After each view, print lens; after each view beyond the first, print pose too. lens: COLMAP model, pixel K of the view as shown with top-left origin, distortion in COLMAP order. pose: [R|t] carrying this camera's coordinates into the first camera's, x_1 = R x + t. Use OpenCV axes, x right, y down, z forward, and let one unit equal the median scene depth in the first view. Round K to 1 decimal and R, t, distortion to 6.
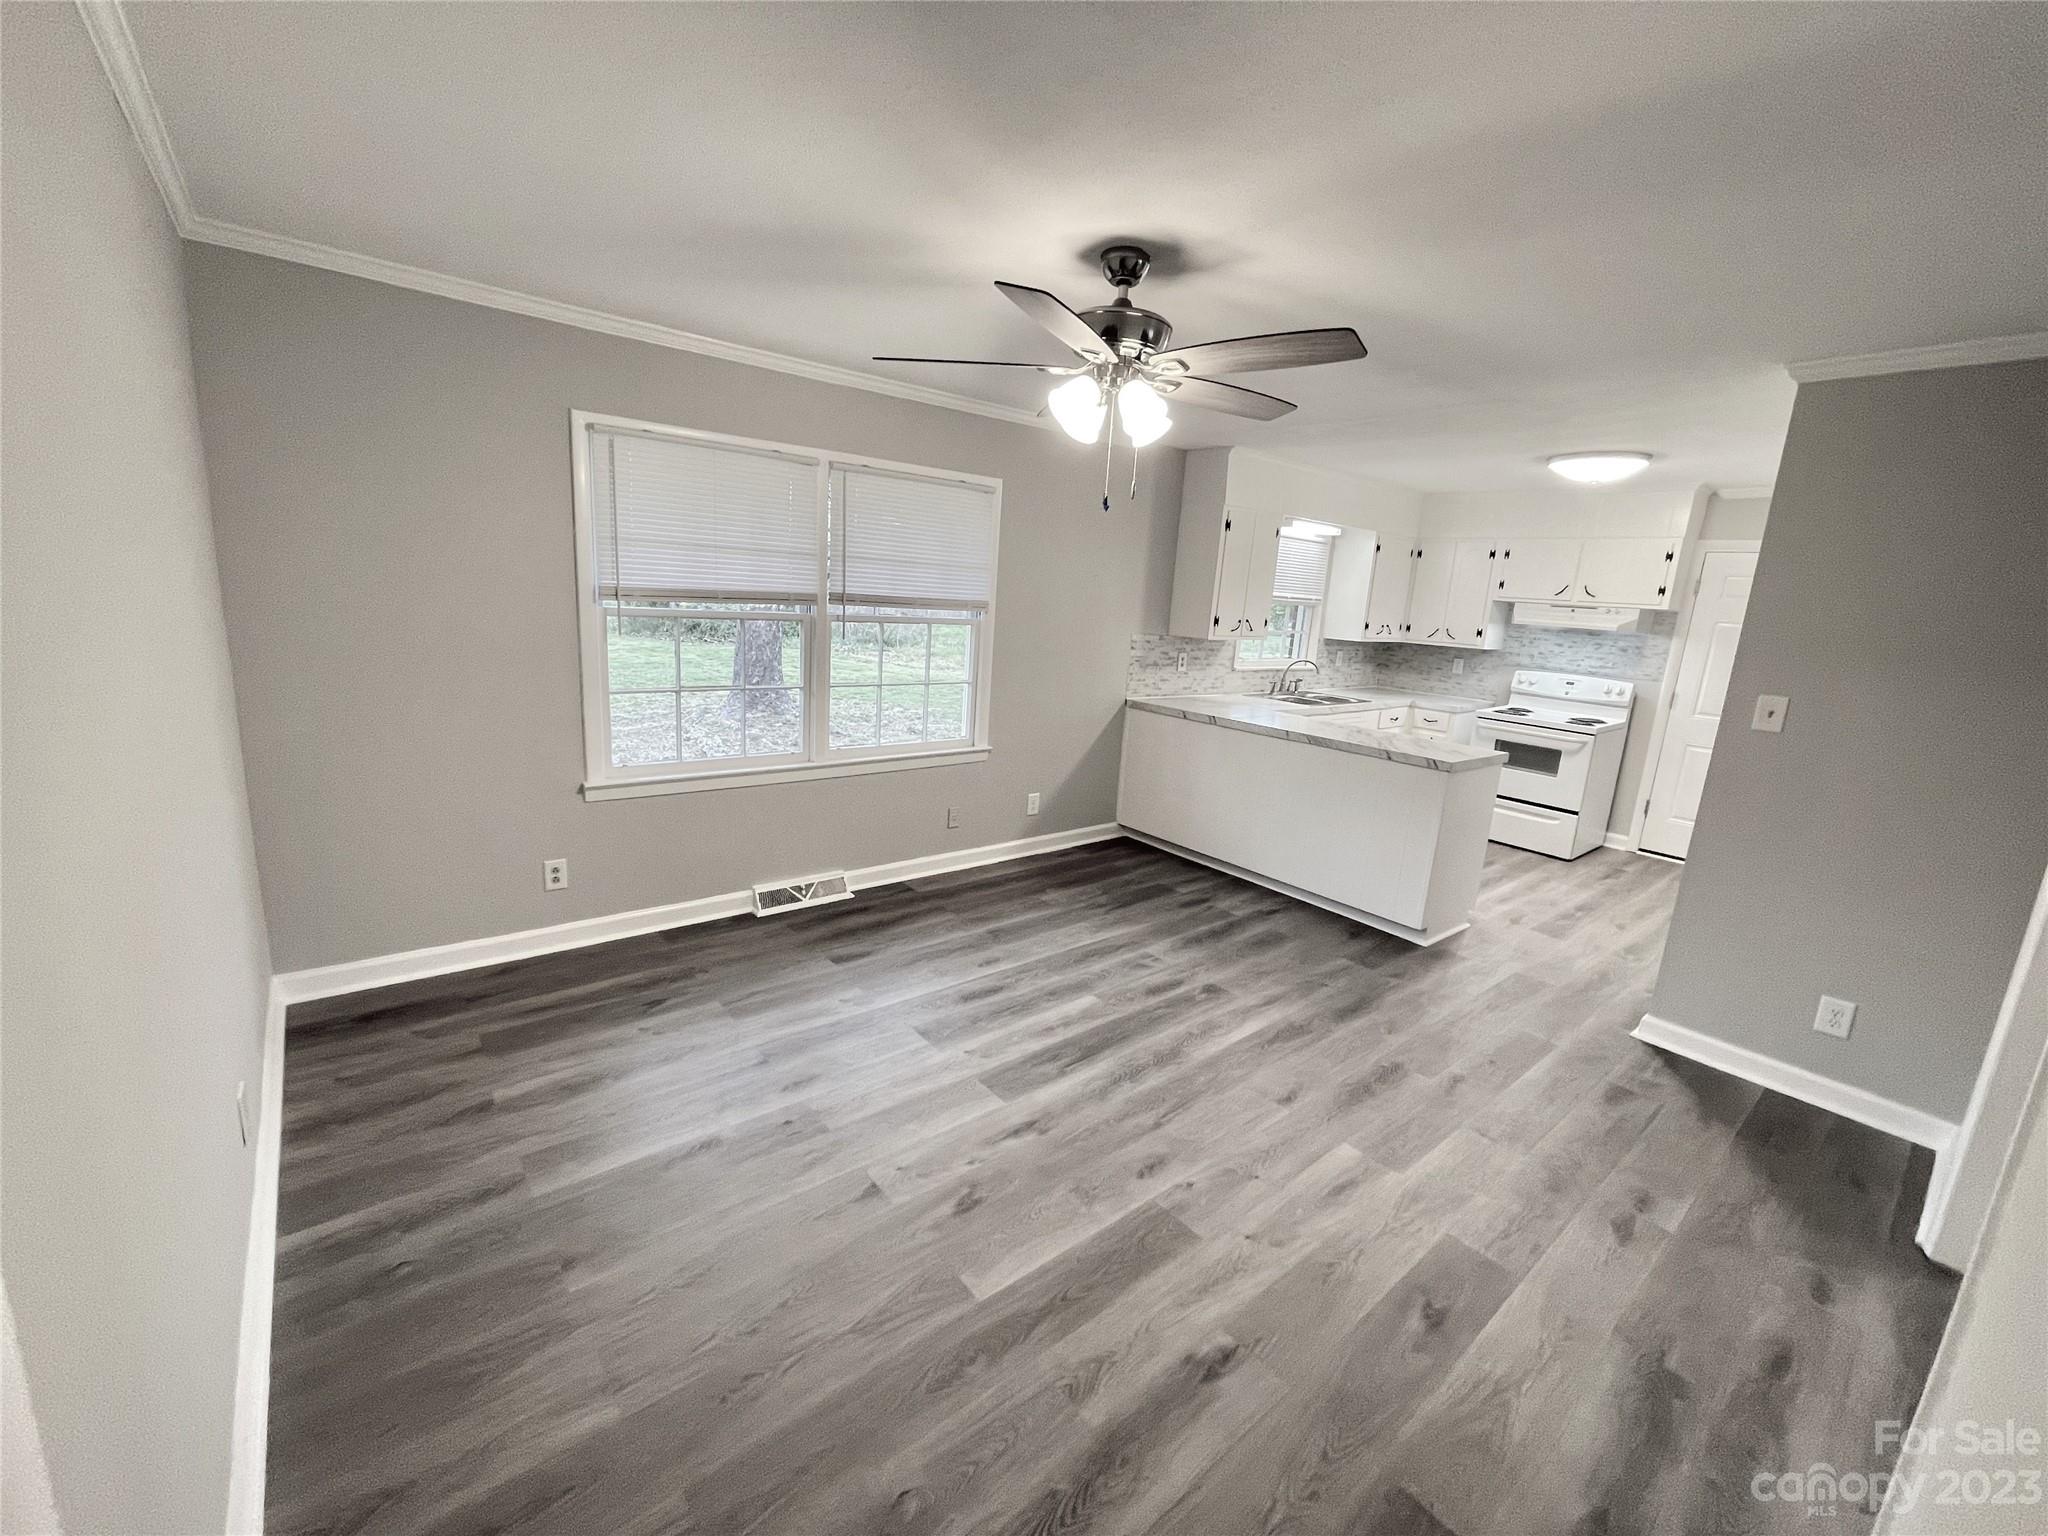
lens RADIAL K [[834.1, 0, 1024.0], [0, 834.1, 768.0], [0, 0, 1]] dist [-0.003977, -0.000136]
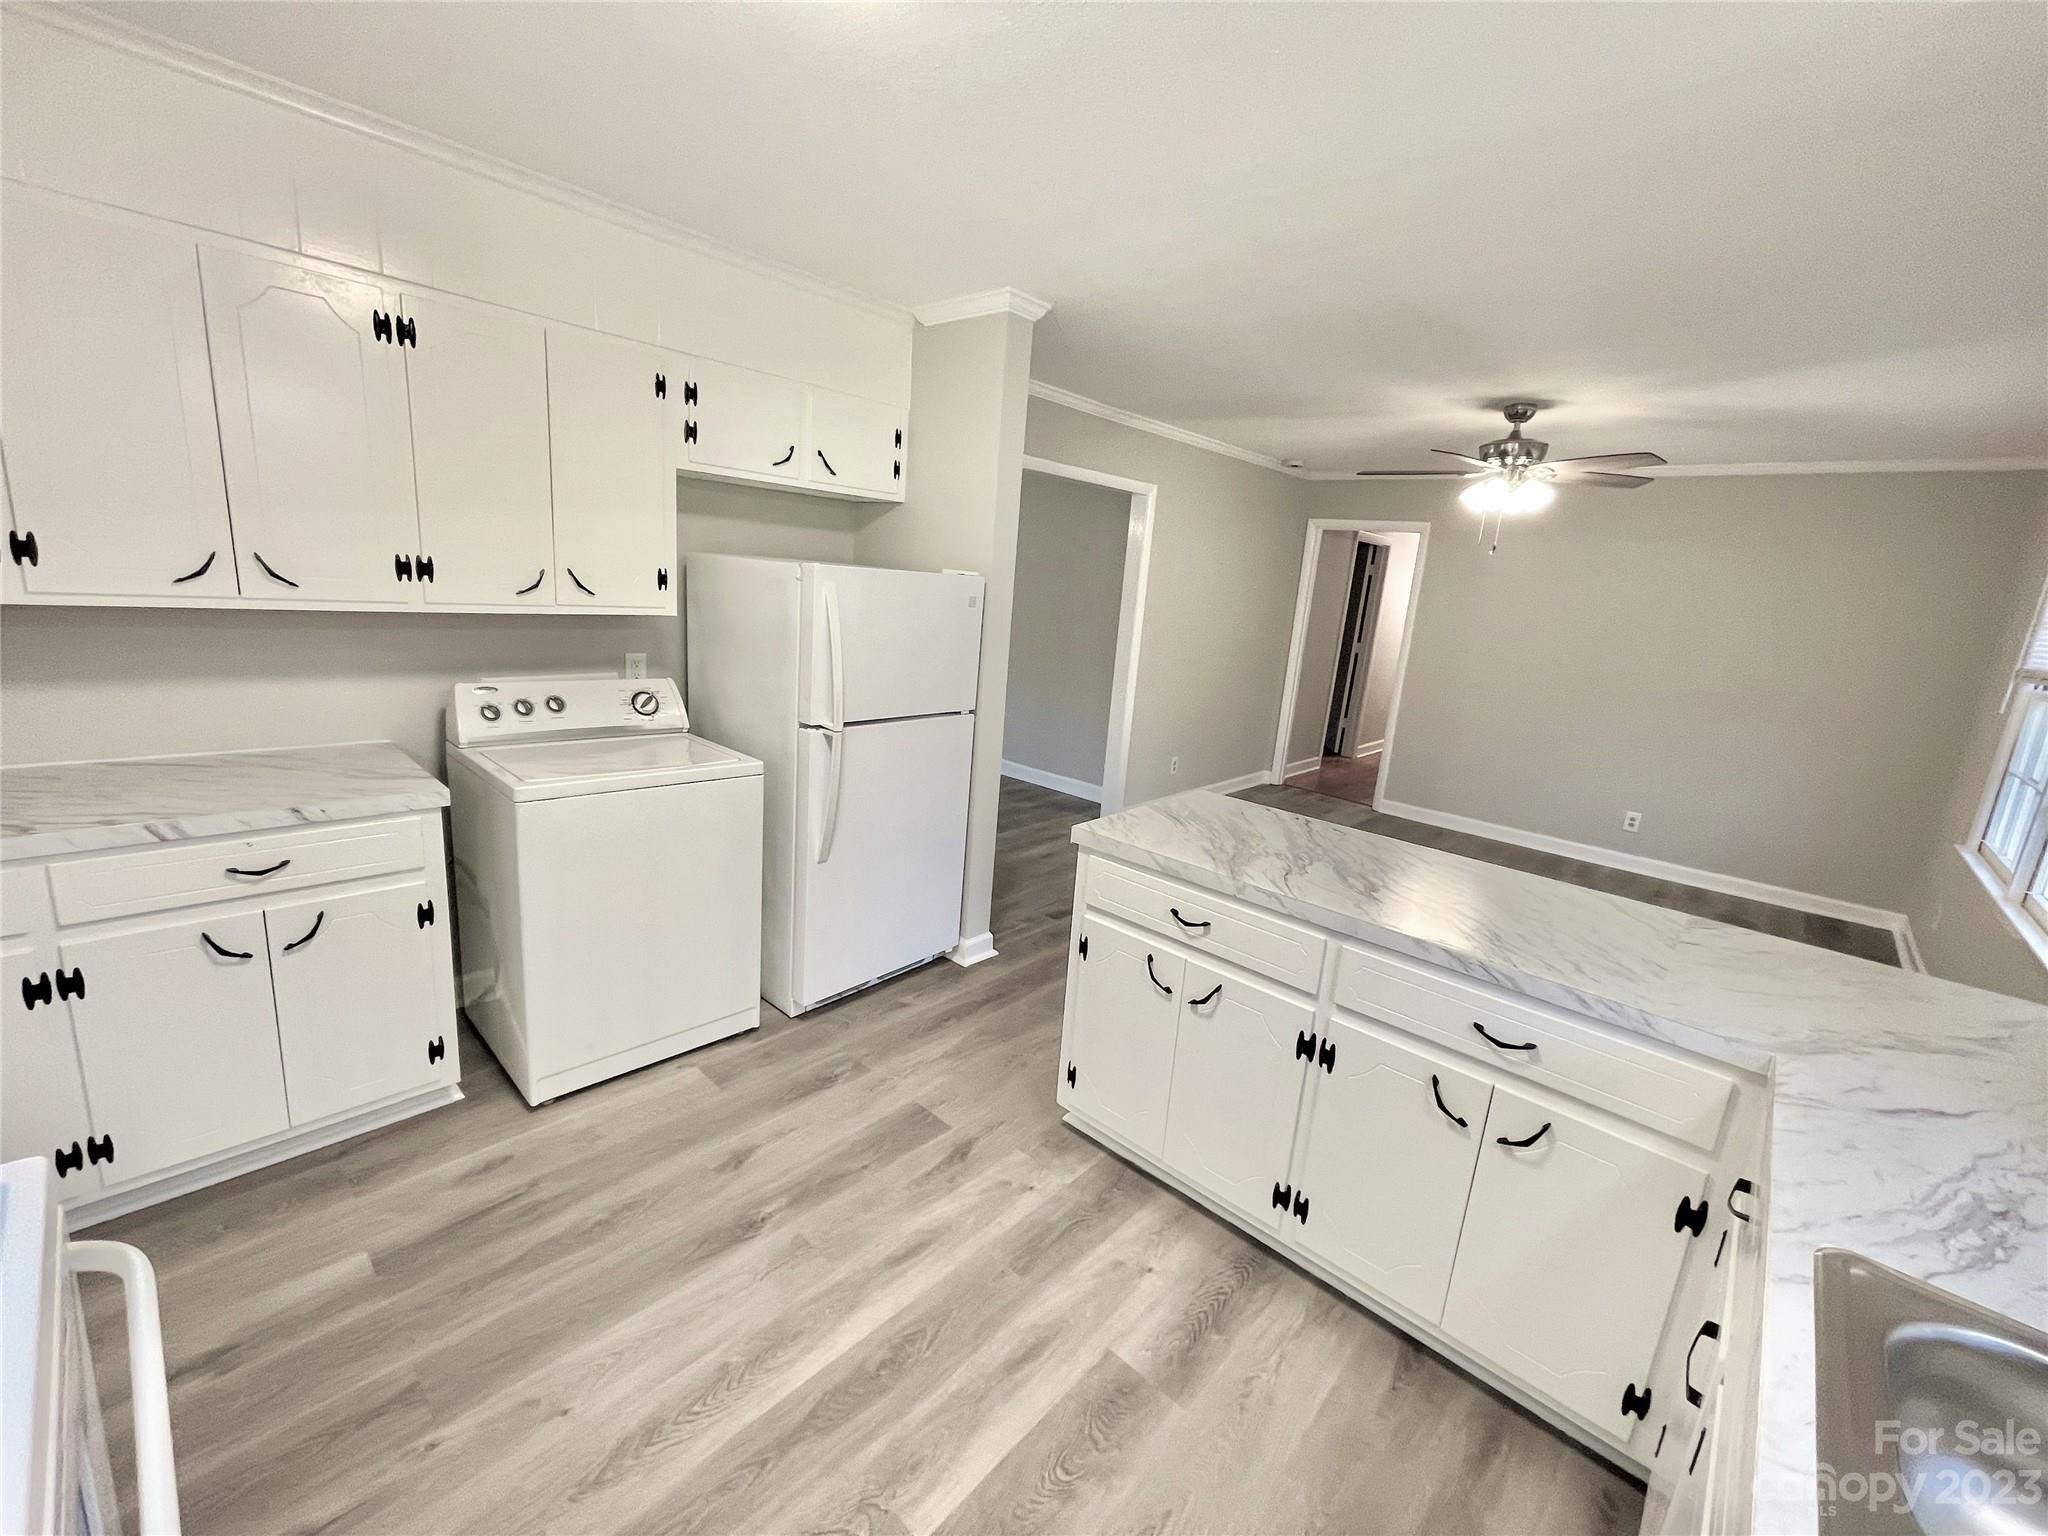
lens RADIAL K [[834.1, 0, 1024.0], [0, 834.1, 768.0], [0, 0, 1]] dist [-0.003977, -0.000136]
pose [[-0.980902, -0.103228, -0.164848, 0.553107], [-0.163696, 0.895875, 0.413051, -0.204118], [0.105045, 0.432148, -0.895664, 1.139504]]
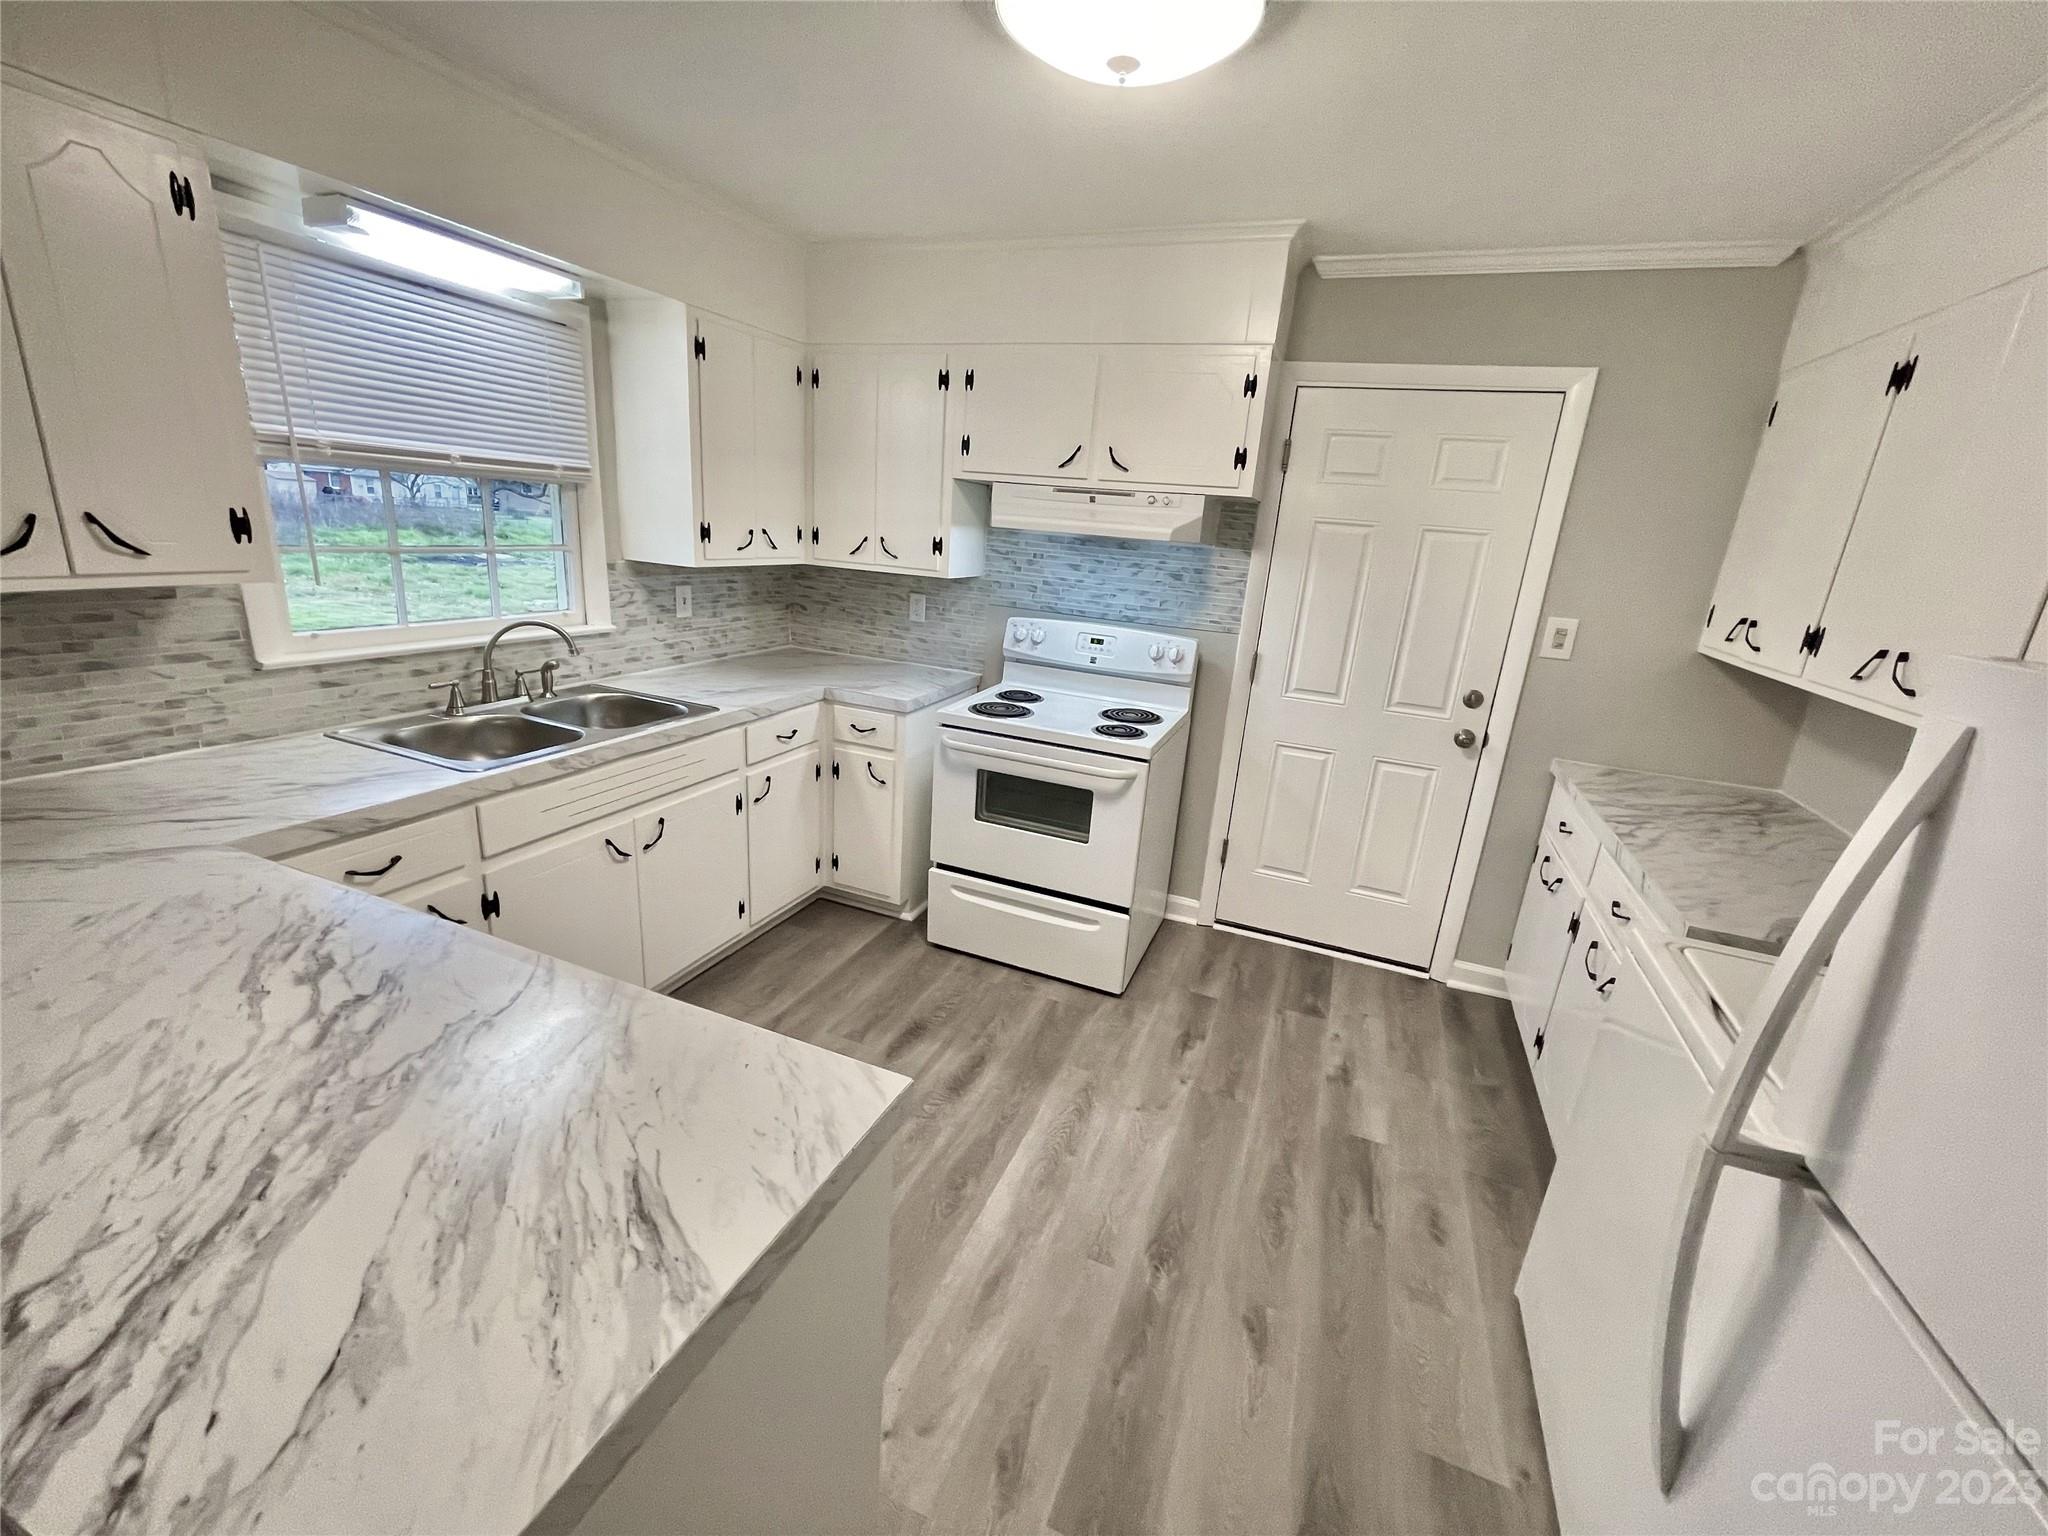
lens RADIAL K [[834.1, 0, 1024.0], [0, 834.1, 768.0], [0, 0, 1]] dist [-0.003977, -0.000136]
pose [[0.878118, -0.133427, 0.459462, 0.403958], [0.081677, 0.988036, 0.130823, -0.107006], [-0.471420, -0.077351, 0.878510, 0.615802]]
